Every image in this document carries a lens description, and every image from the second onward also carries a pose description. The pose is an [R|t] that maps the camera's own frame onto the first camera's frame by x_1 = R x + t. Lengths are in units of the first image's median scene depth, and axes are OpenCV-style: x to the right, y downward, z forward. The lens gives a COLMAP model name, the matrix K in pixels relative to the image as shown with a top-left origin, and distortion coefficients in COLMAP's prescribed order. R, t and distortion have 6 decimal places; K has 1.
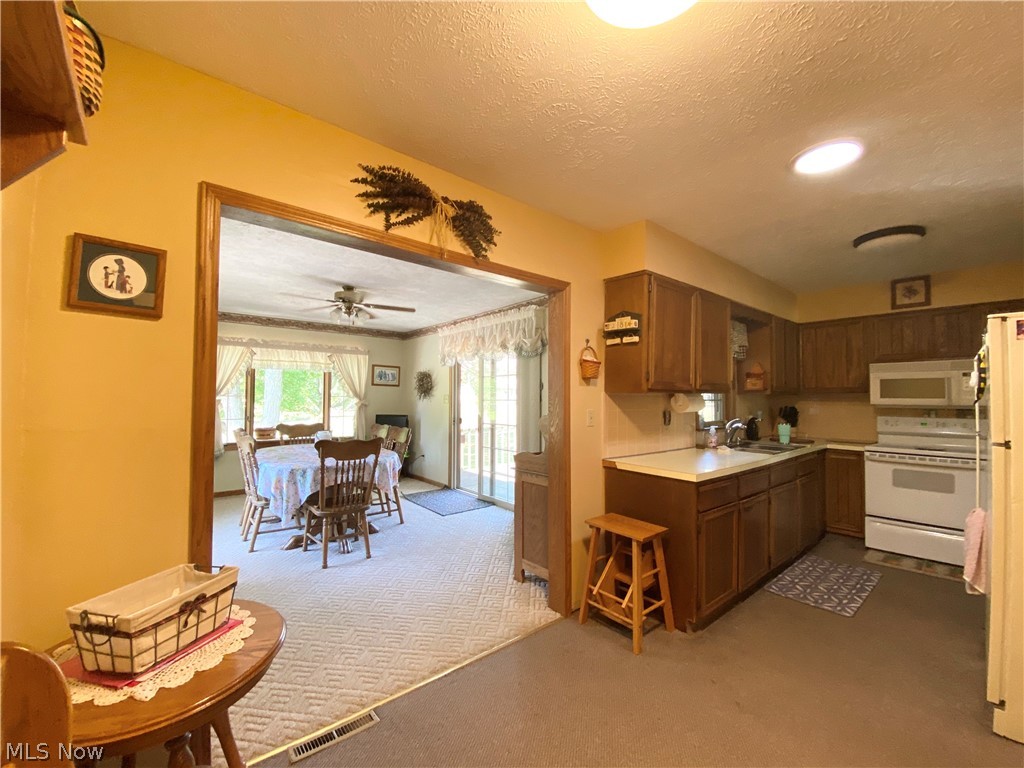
lens RADIAL K [[414.8, 0, 506.3], [0, 414.8, 385.9], [0, 0, 1]] dist [-0.006723, -0.006430]
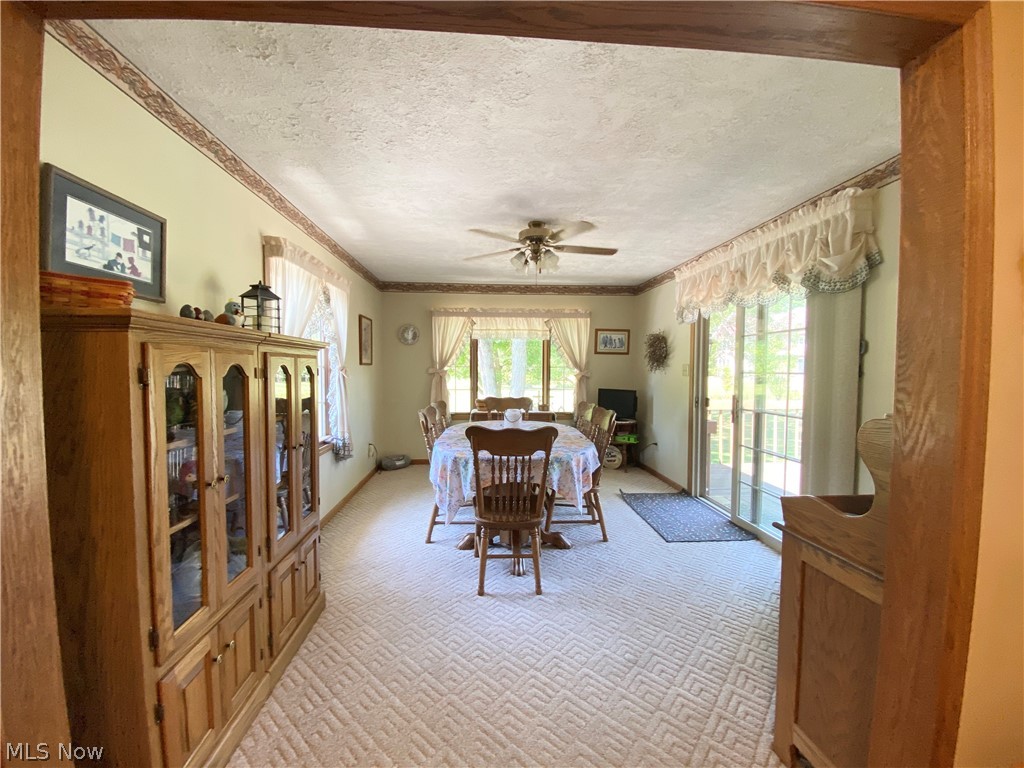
lens RADIAL K [[414.8, 0, 501.2], [0, 414.8, 387.3], [0, 0, 1]] dist [-0.006723, -0.006430]
pose [[0.809366, 0.025234, -0.586762, 0.017754], [0.017877, 0.997555, 0.067559, 0.007731], [0.587032, -0.065170, 0.806936, 0.270174]]
